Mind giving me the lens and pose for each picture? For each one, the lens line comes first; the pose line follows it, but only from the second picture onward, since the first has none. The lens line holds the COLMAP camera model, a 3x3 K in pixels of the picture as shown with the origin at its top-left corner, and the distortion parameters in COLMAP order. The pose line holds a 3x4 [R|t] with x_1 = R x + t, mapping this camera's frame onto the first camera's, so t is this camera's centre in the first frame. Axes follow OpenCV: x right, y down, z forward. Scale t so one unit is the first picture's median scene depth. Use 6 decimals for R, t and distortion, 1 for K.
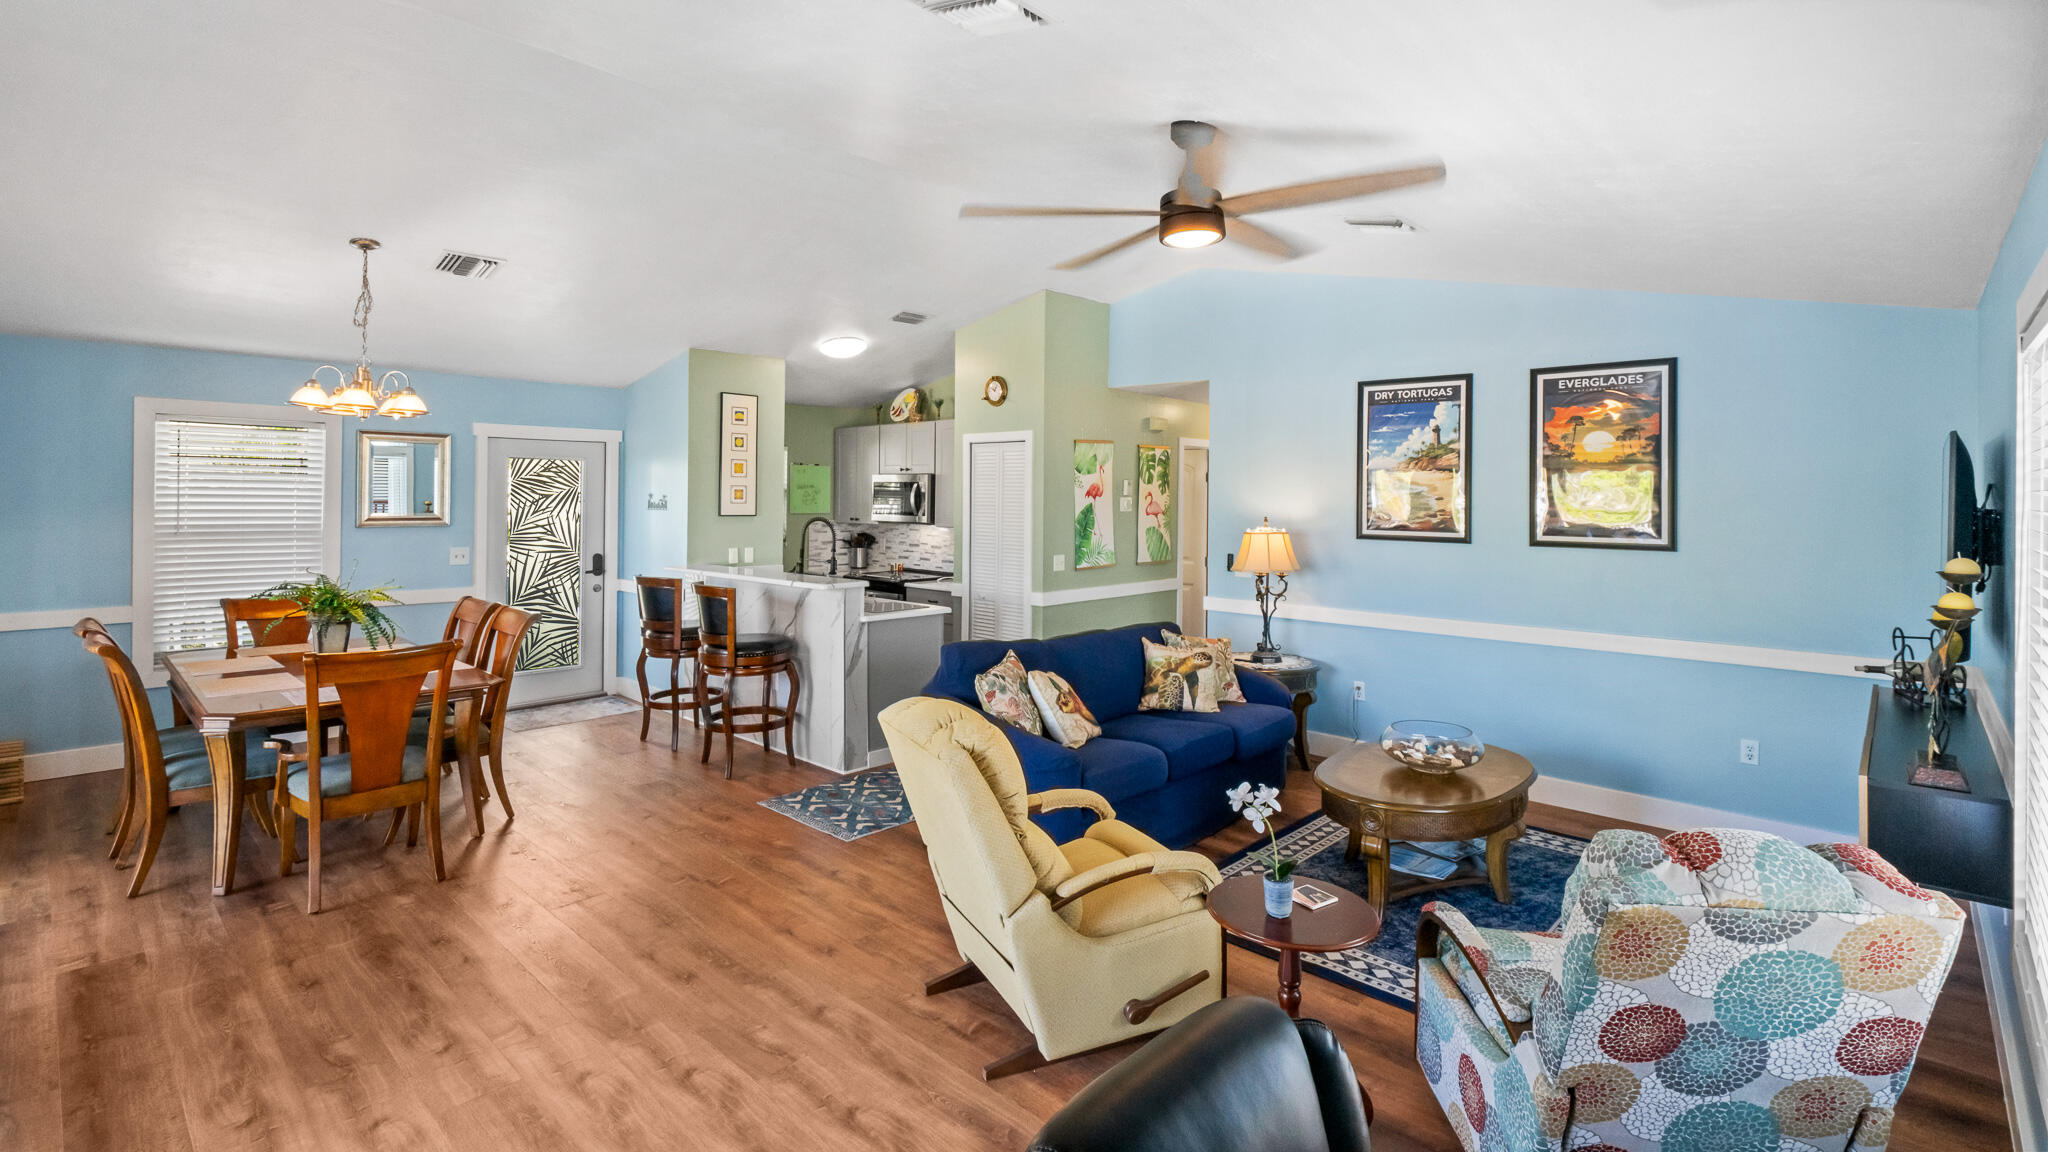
lens RADIAL K [[938.4, 0, 1025.7], [0, 938.4, 486.9], [0, 0, 1]] dist [-0.026463, -0.000521]
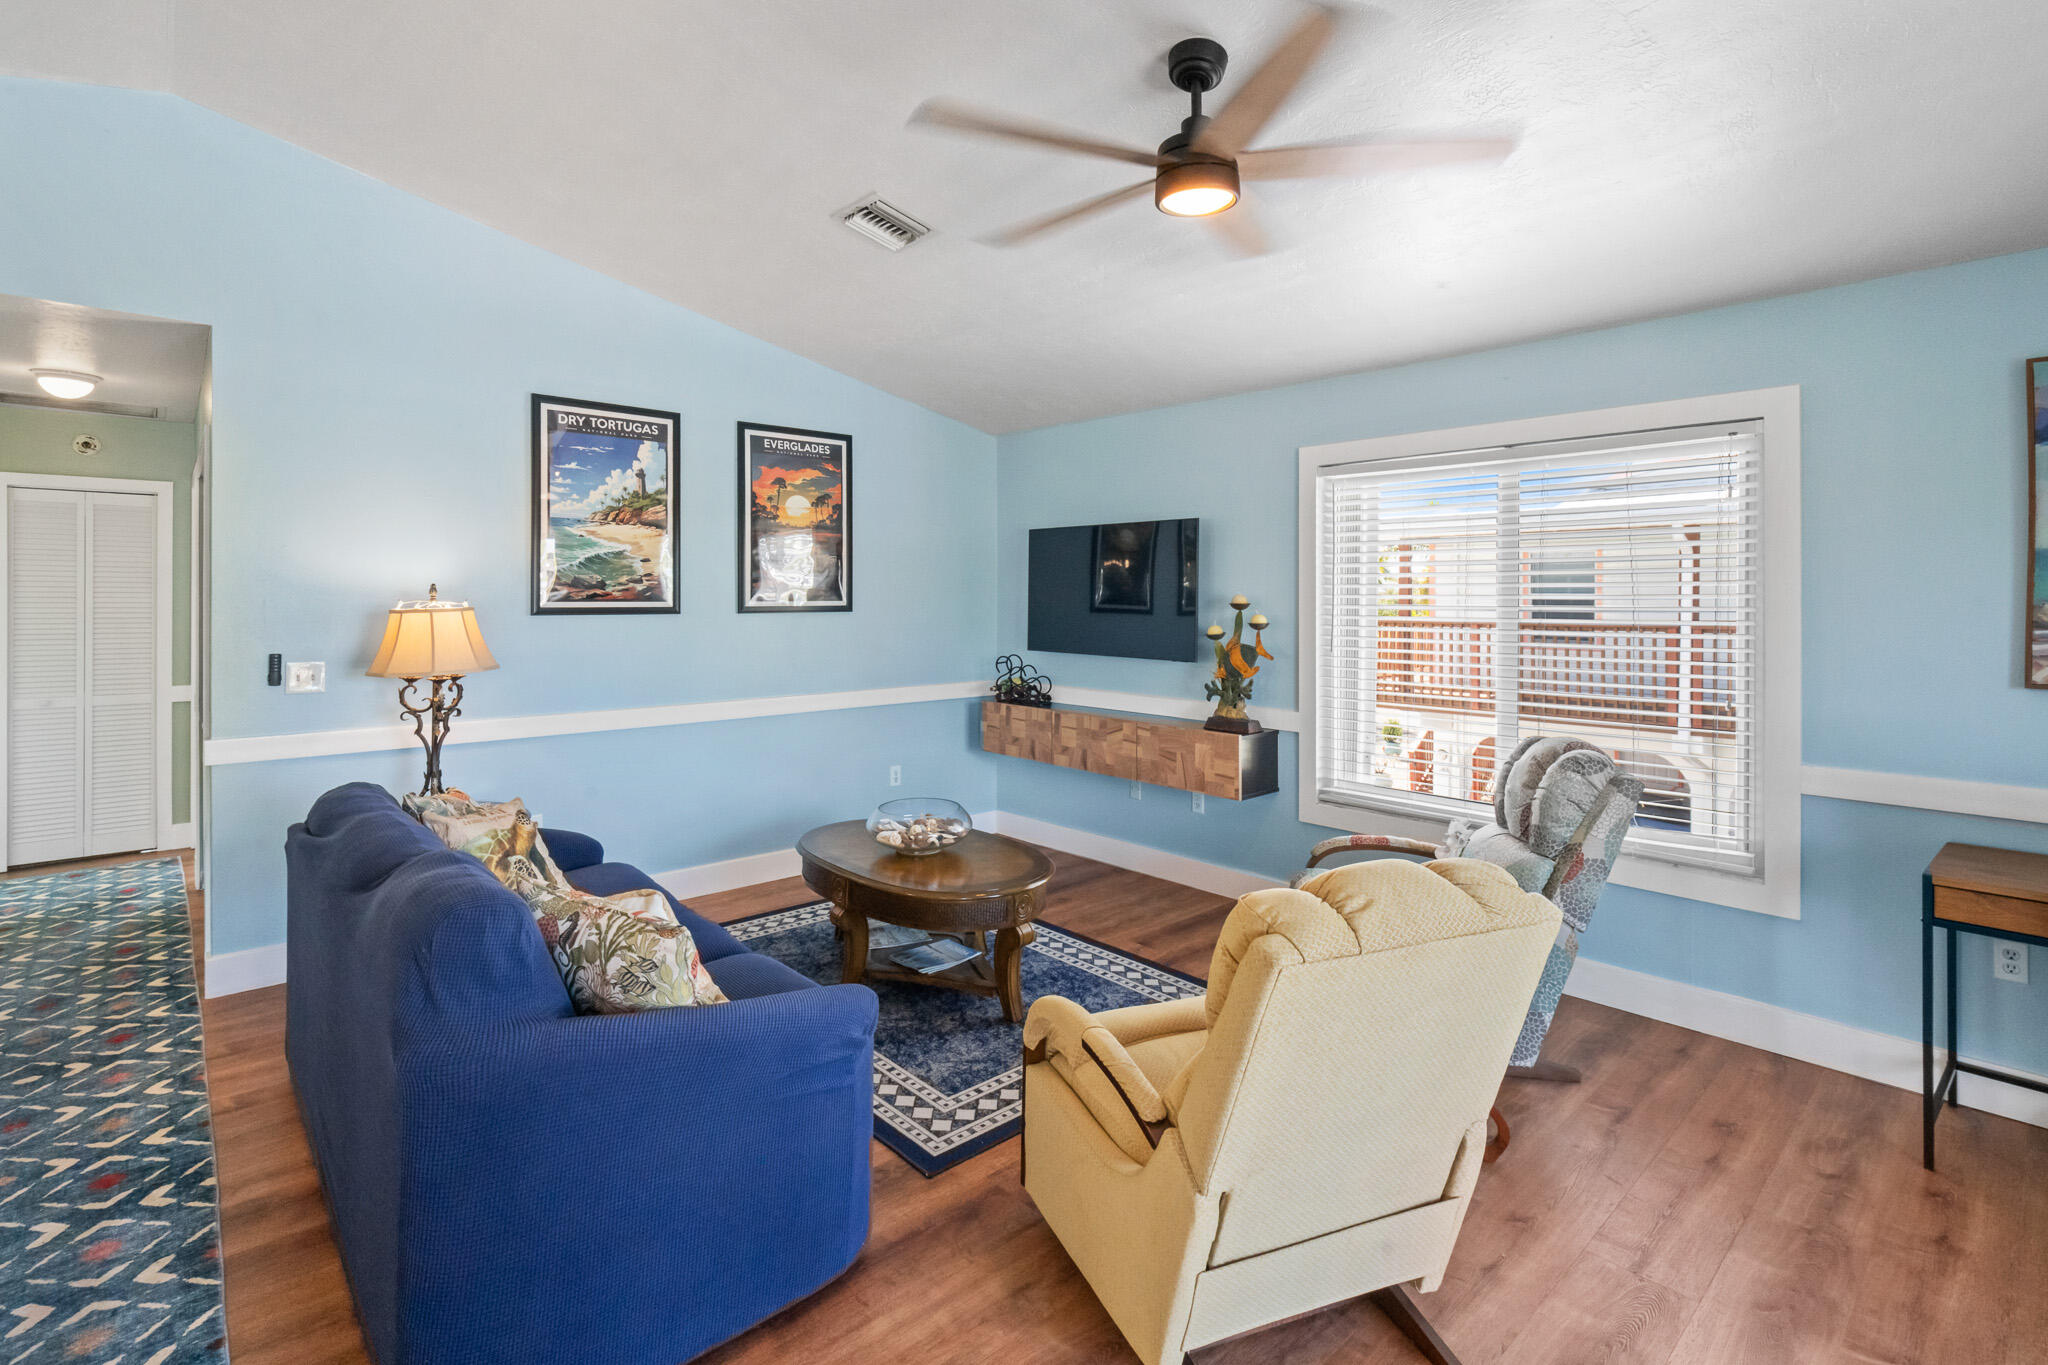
lens RADIAL K [[967.1, 0, 1036.3], [0, 967.1, 589.7], [0, 0, 1]] dist [0.000848, 0.000024]
pose [[0.072108, -0.010616, 0.997340, -0.367230], [-0.015865, 0.999805, 0.011789, 0.022734], [-0.997271, -0.016673, 0.071926, 0.592121]]
